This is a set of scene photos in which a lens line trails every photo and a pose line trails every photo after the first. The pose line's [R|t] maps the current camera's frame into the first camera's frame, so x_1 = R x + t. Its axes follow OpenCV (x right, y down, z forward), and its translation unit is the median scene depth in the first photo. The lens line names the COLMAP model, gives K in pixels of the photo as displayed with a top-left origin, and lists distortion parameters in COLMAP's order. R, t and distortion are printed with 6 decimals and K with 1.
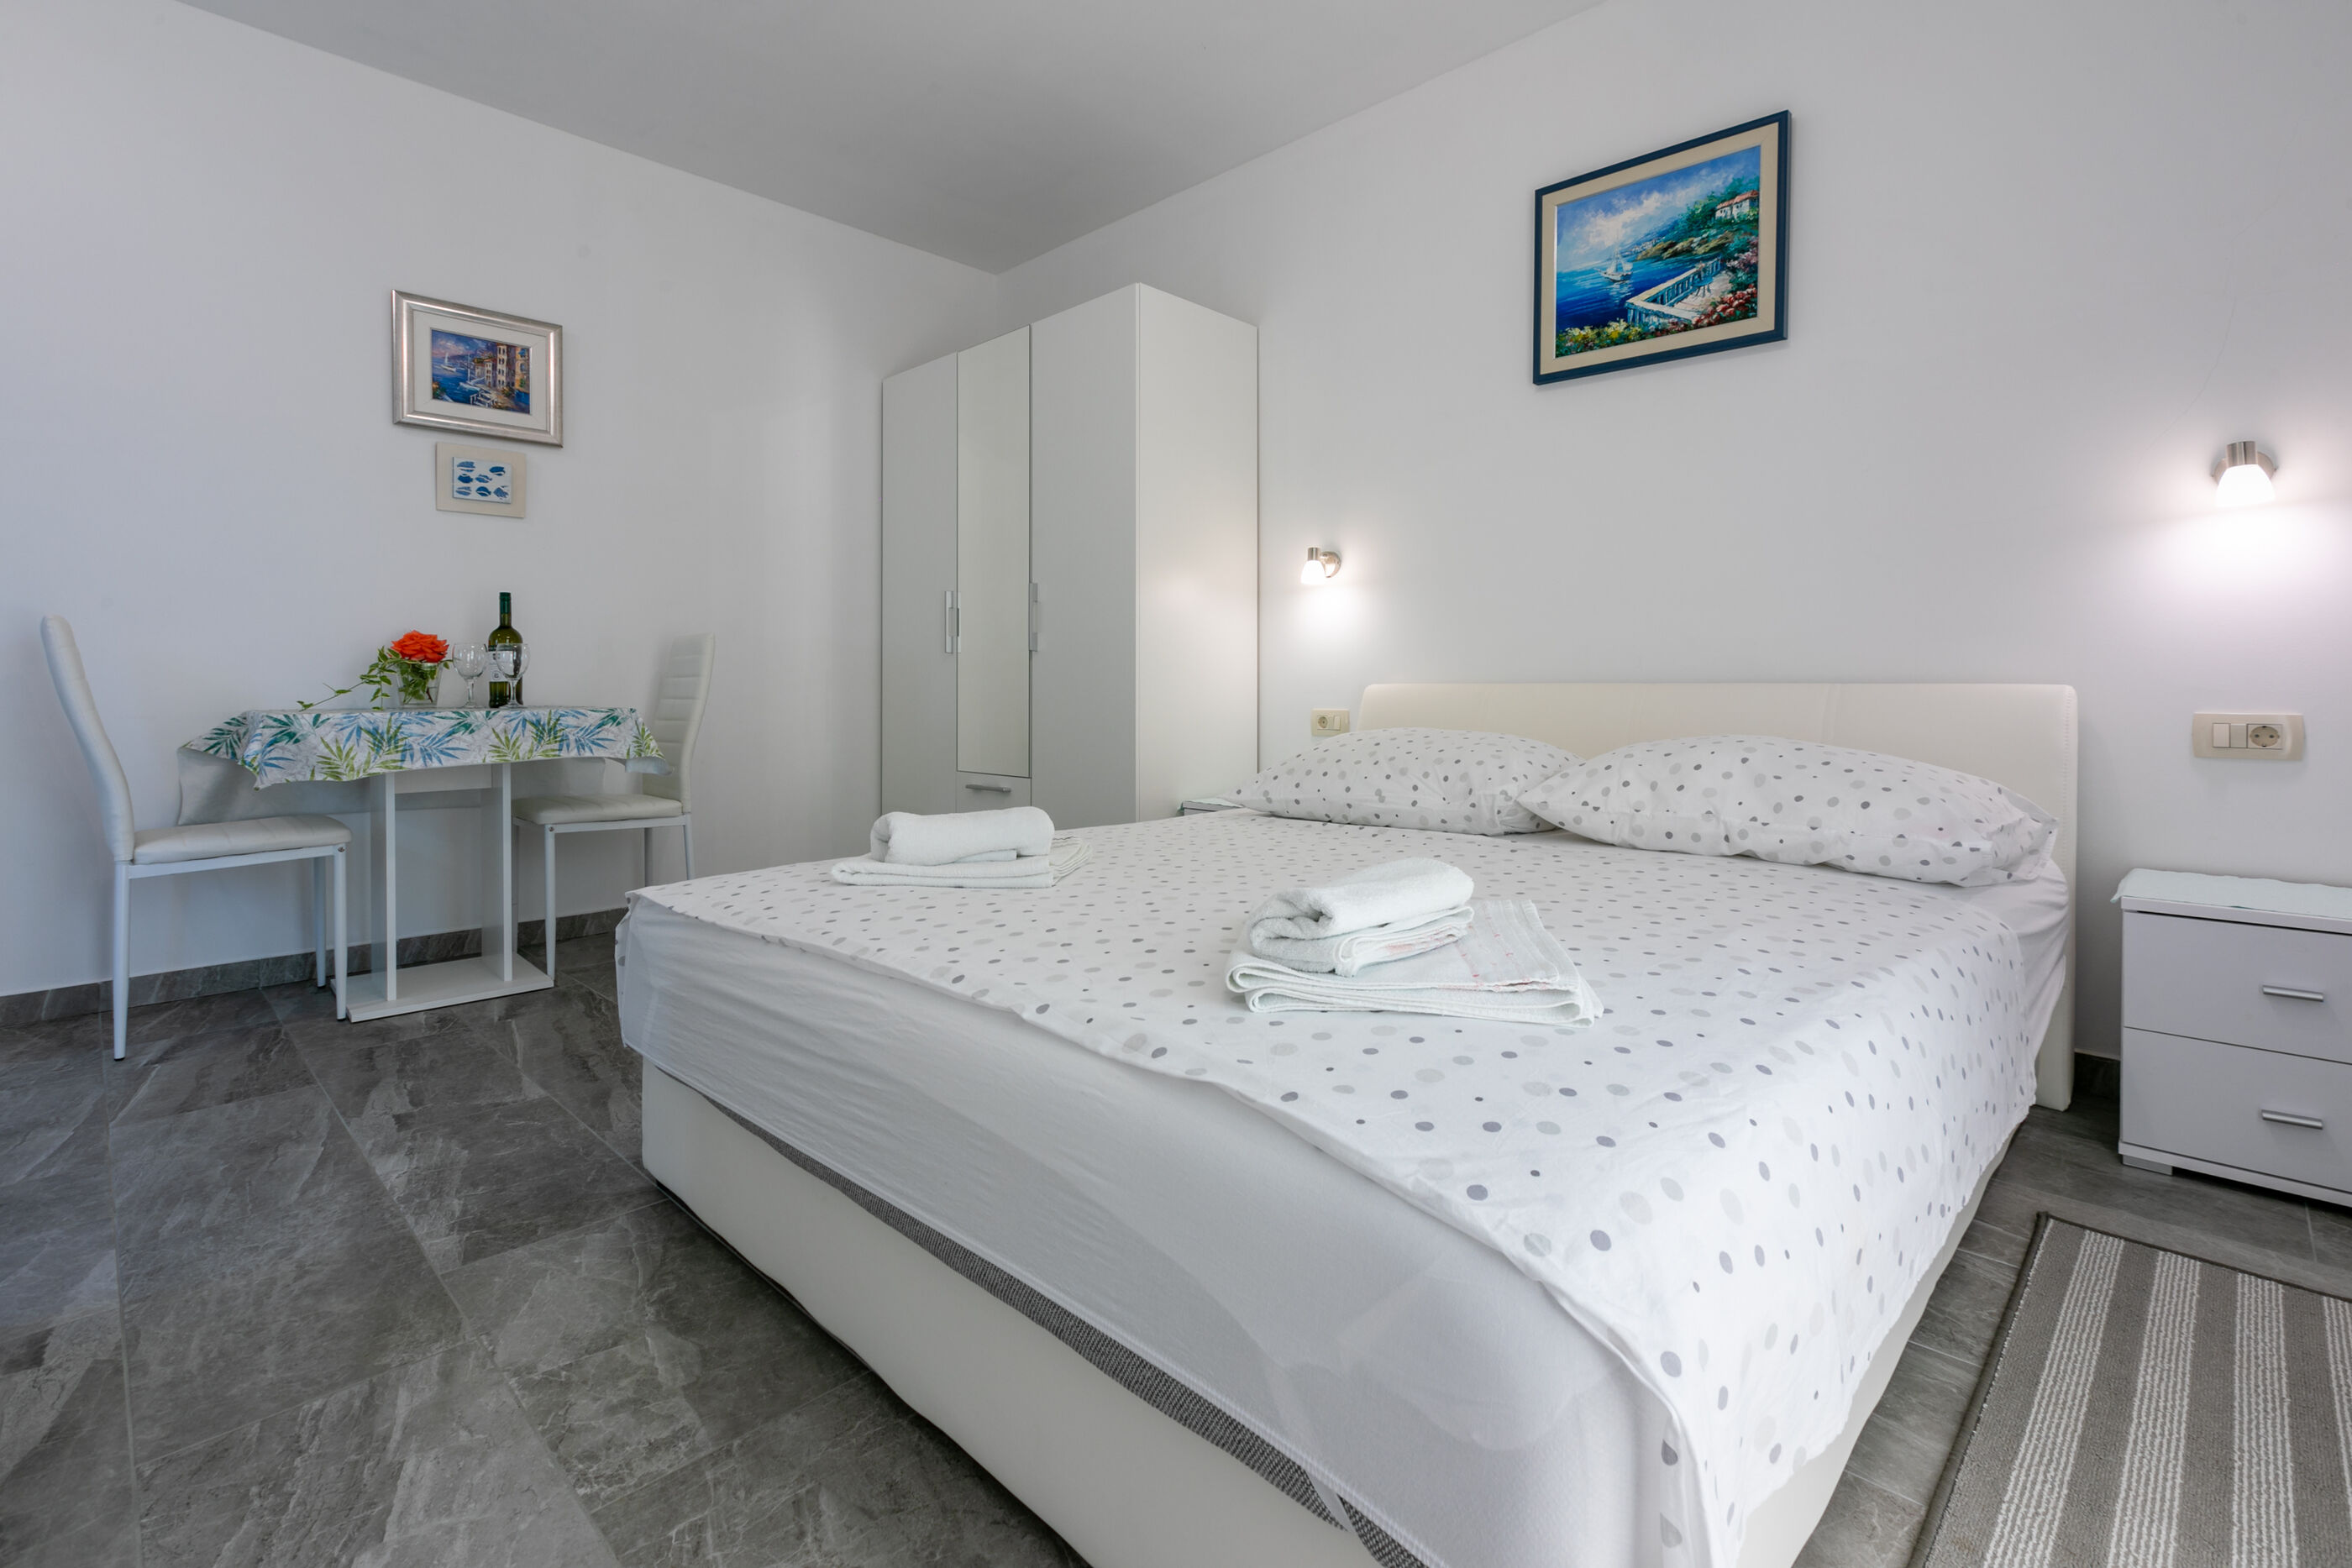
lens RADIAL K [[1078.3, 0, 1157.0], [0, 1078.3, 688.3], [0, 0, 1]] dist [0.002989, -0.000344]
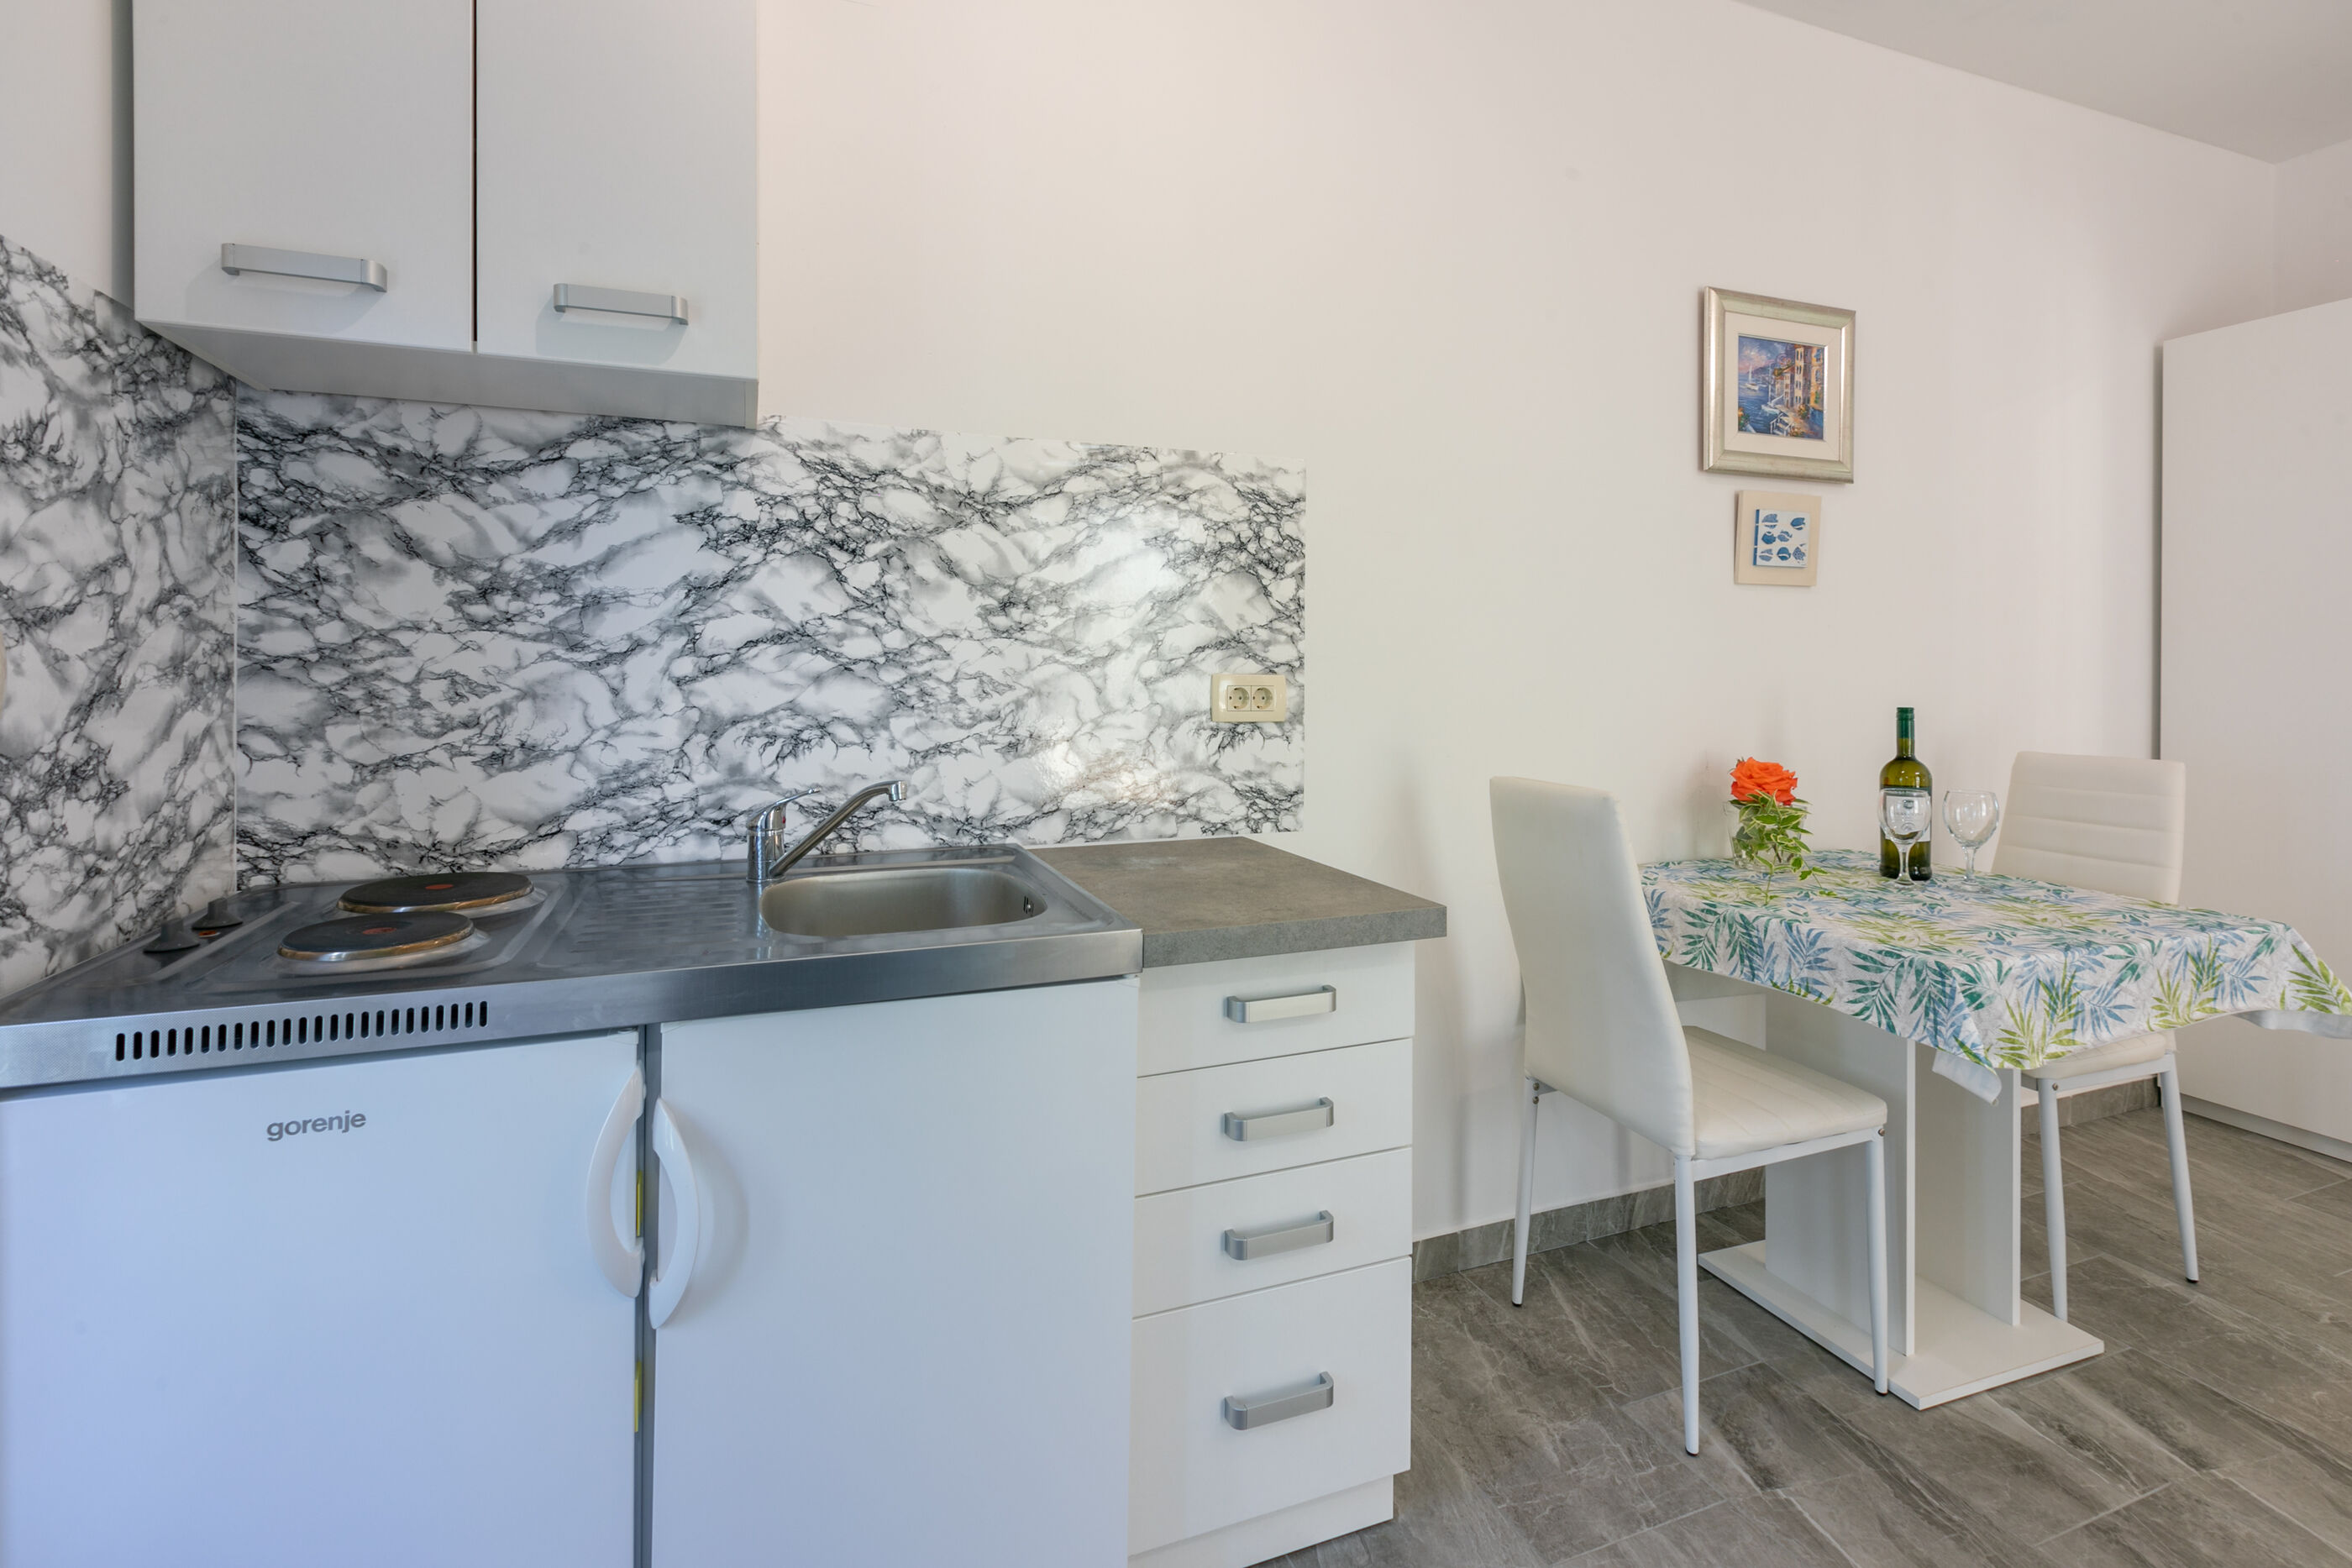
lens RADIAL K [[1078.3, 0, 1152.0], [0, 1078.3, 669.3], [0, 0, 1]] dist [0.002989, -0.000344]
pose [[0.912568, 0.006870, -0.408866, -0.885887], [-0.006620, 0.999976, 0.002027, -0.129450], [0.408871, 0.000856, 0.912592, 0.215780]]
